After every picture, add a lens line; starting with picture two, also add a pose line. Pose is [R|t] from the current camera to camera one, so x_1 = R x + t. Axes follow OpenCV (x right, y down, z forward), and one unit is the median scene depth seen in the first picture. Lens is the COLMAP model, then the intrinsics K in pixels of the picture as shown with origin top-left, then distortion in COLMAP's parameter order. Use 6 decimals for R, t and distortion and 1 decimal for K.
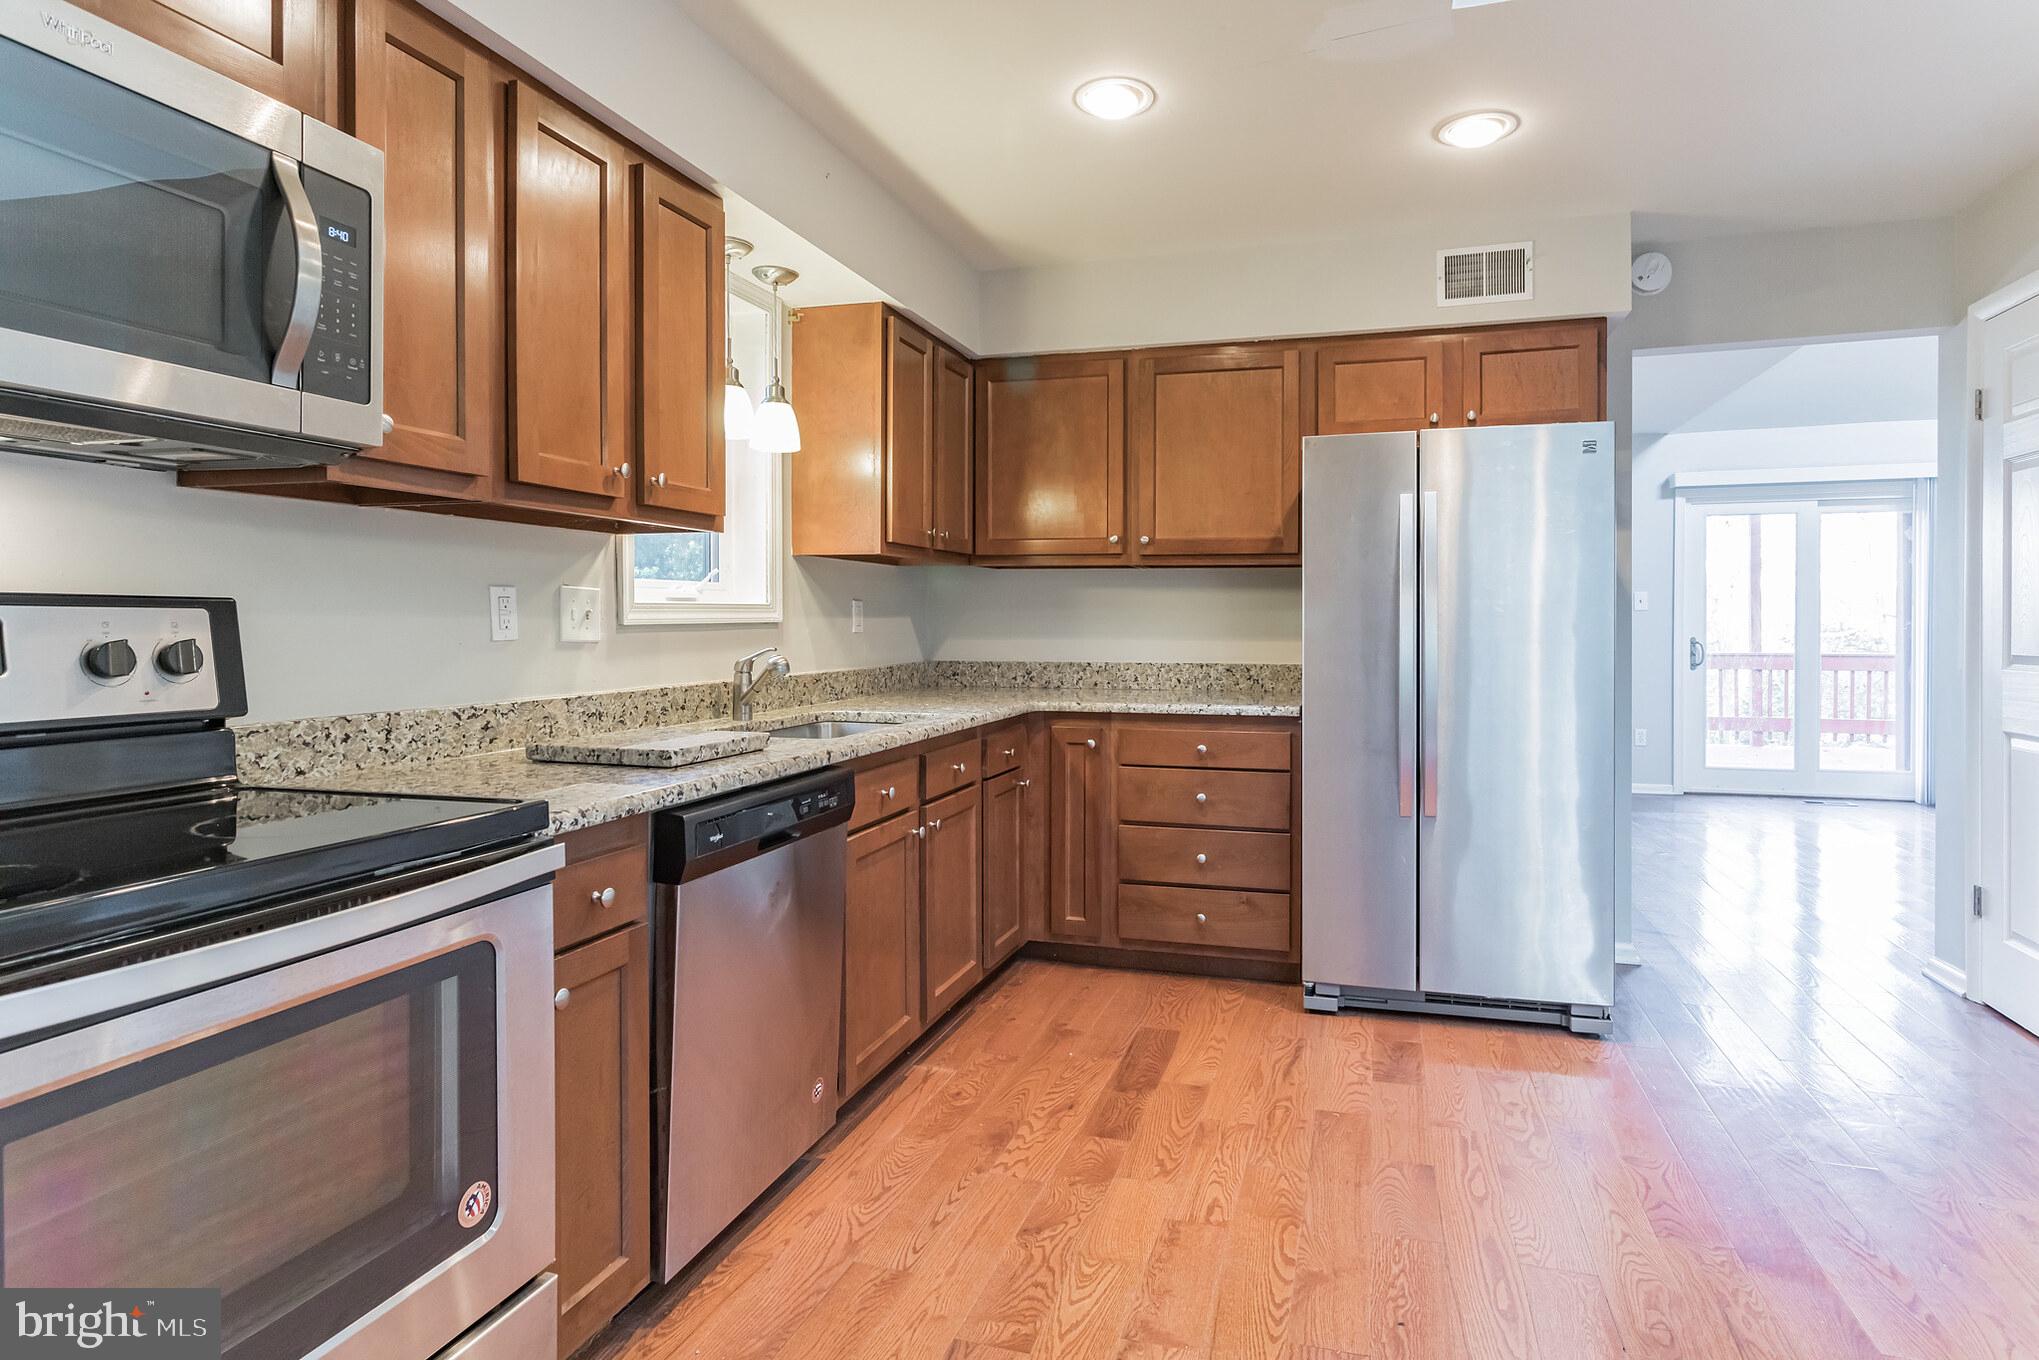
lens RADIAL K [[1111.9, 0, 1045.6], [0, 1111.9, 630.9], [0, 0, 1]] dist [0.000469, -0.000549]
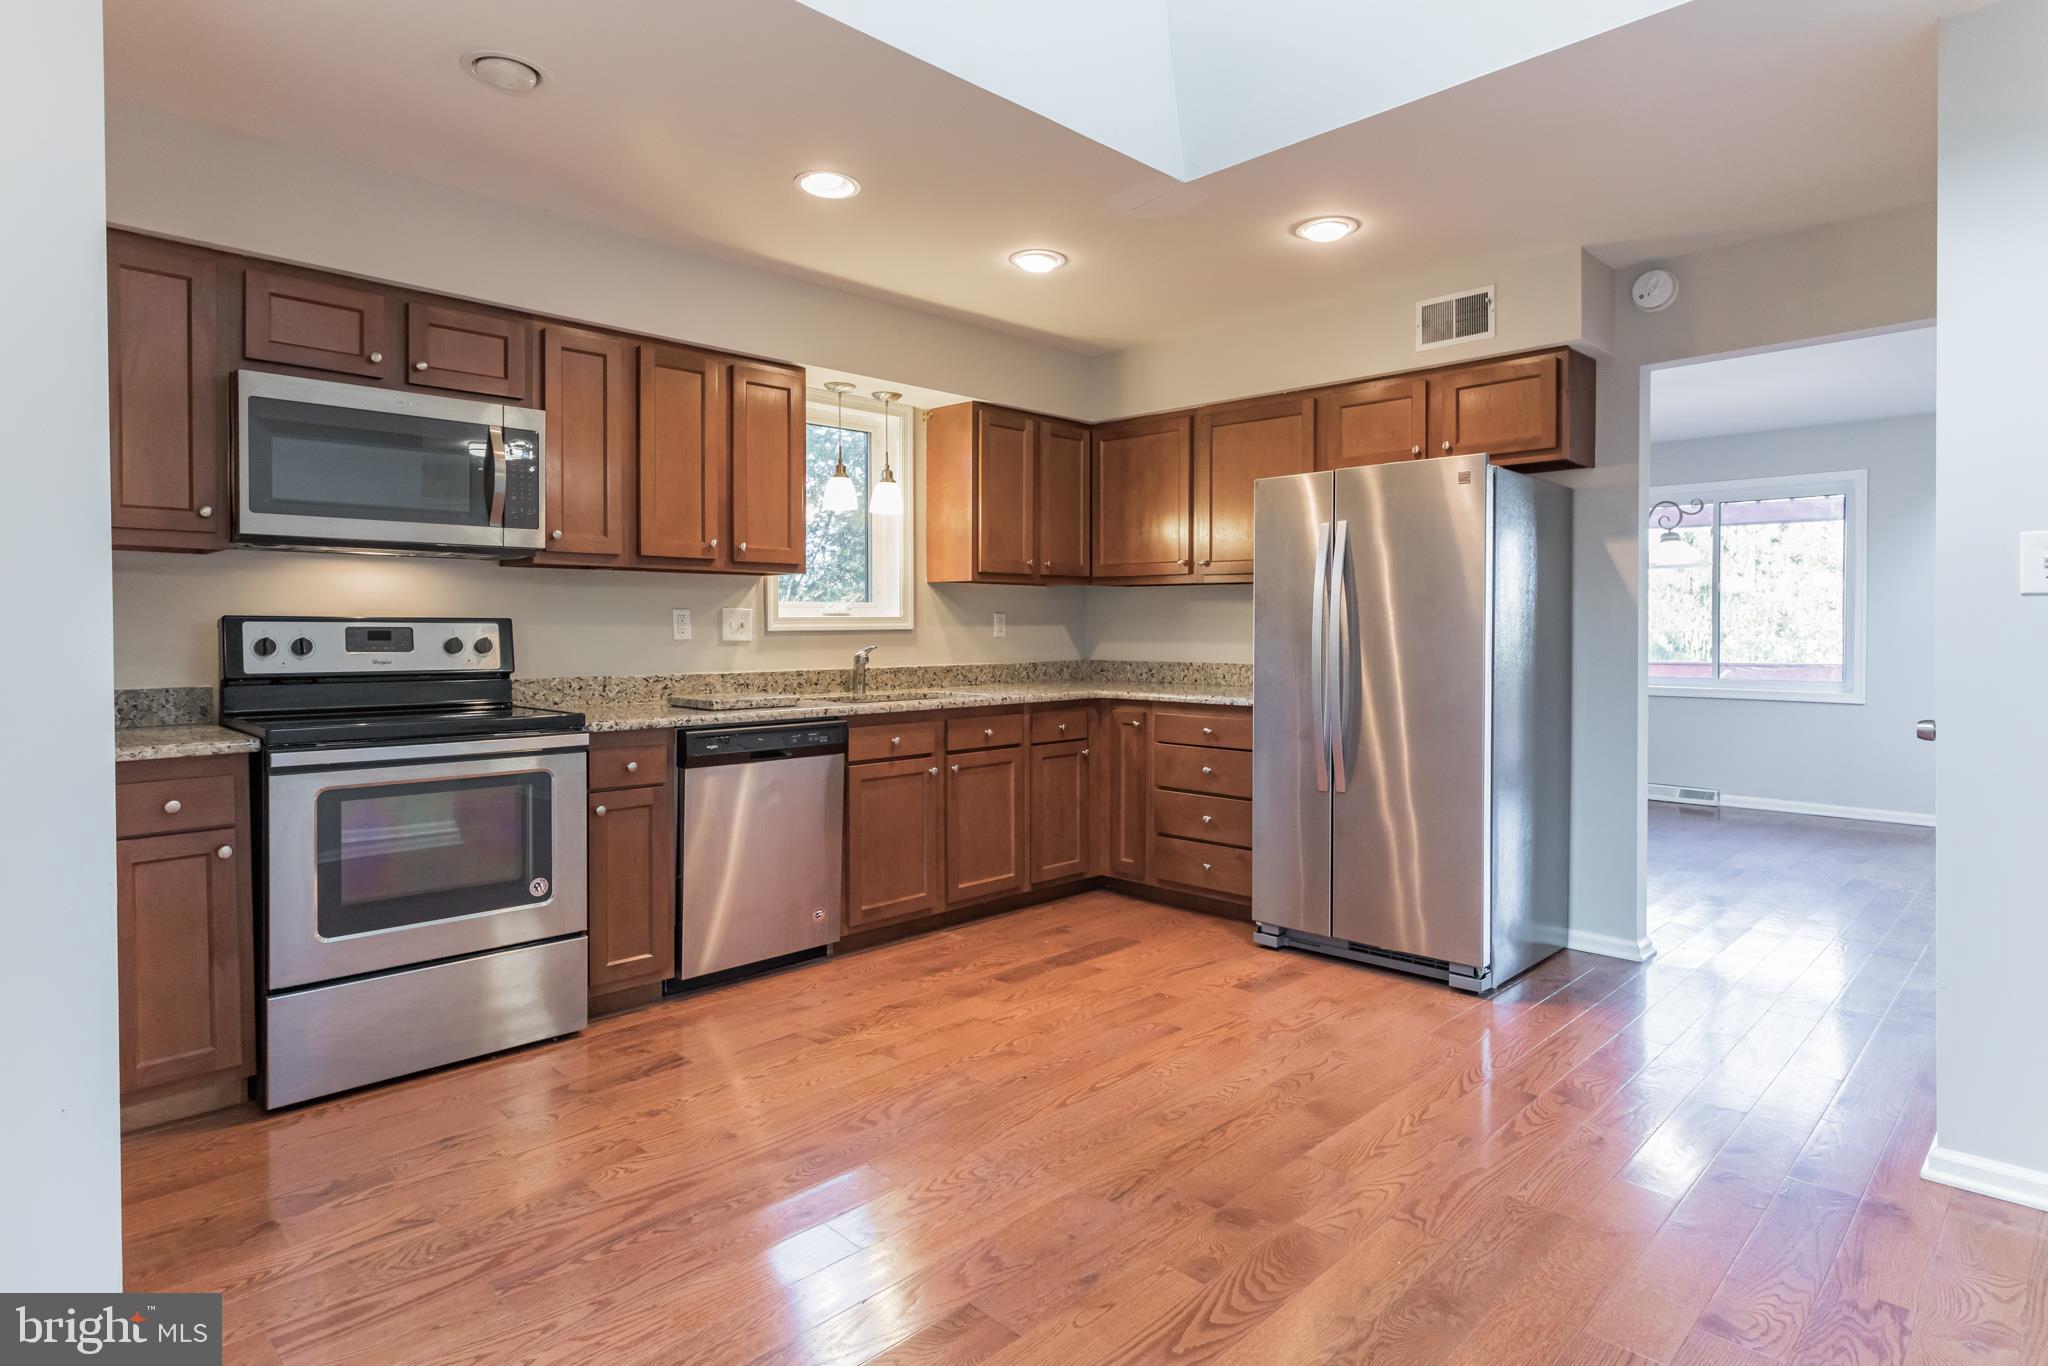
lens RADIAL K [[1097.5, 0, 985.5], [0, 1097.5, 635.4], [0, 0, 1]] dist [-0.000943, 0.000296]
pose [[0.873244, 0.003388, -0.487271, 0.663088], [-0.004140, 0.999991, -0.000467, 0.000324], [0.487265, 0.002425, 0.873251, -0.246738]]
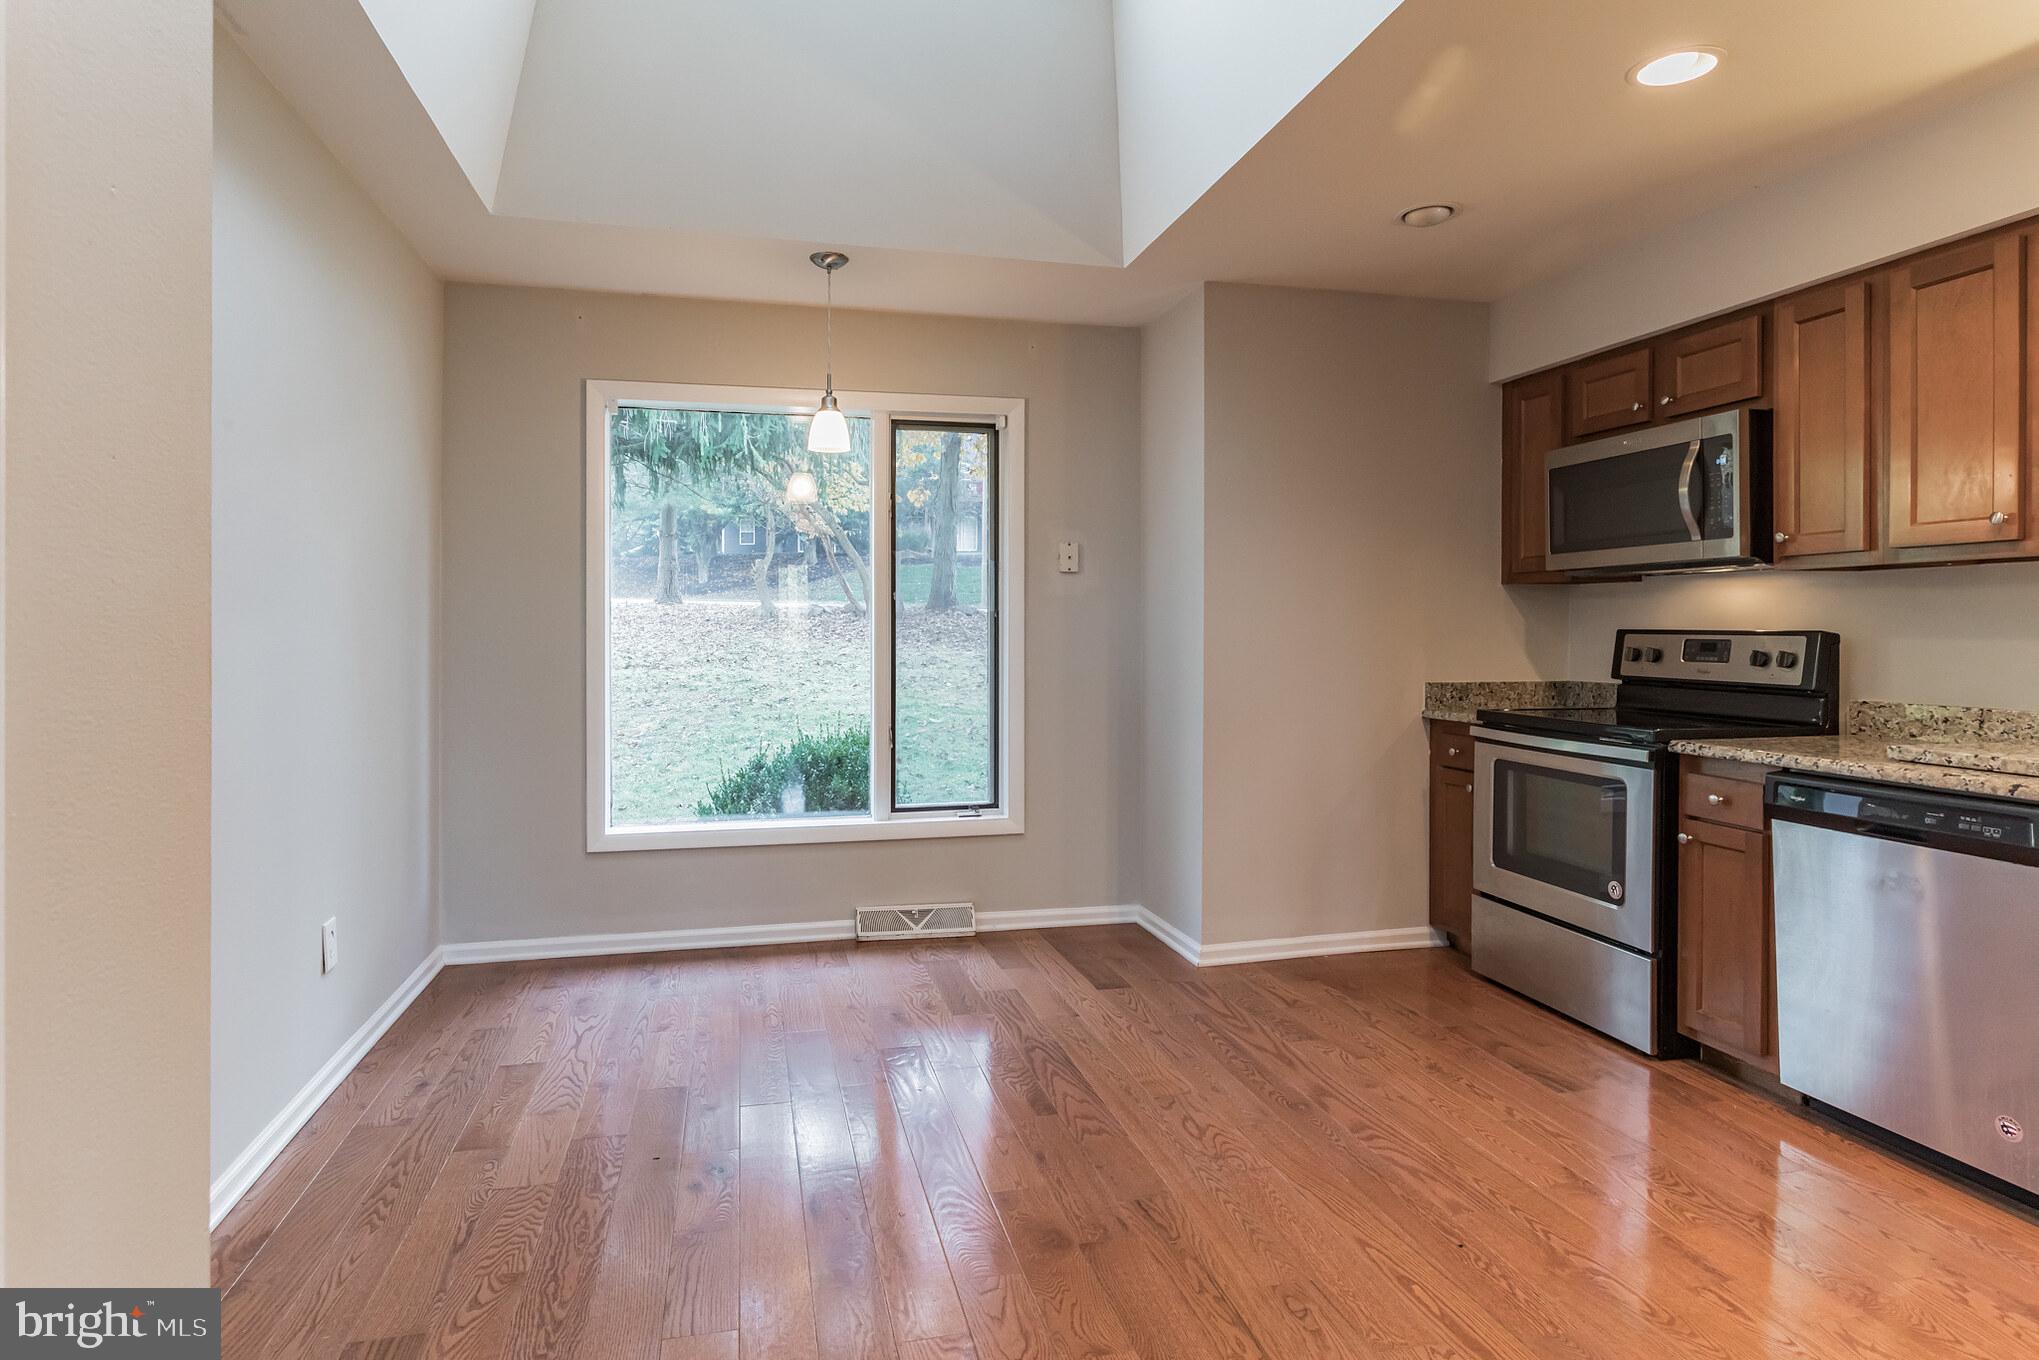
lens RADIAL K [[1111.9, 0, 1045.6], [0, 1111.9, 630.9], [0, 0, 1]] dist [0.000469, -0.000549]
pose [[-0.847071, 0.000957, -0.531478, 0.853806], [-0.004913, 0.999942, 0.009631, -0.024168], [0.531456, 0.010770, -0.847017, 1.138736]]
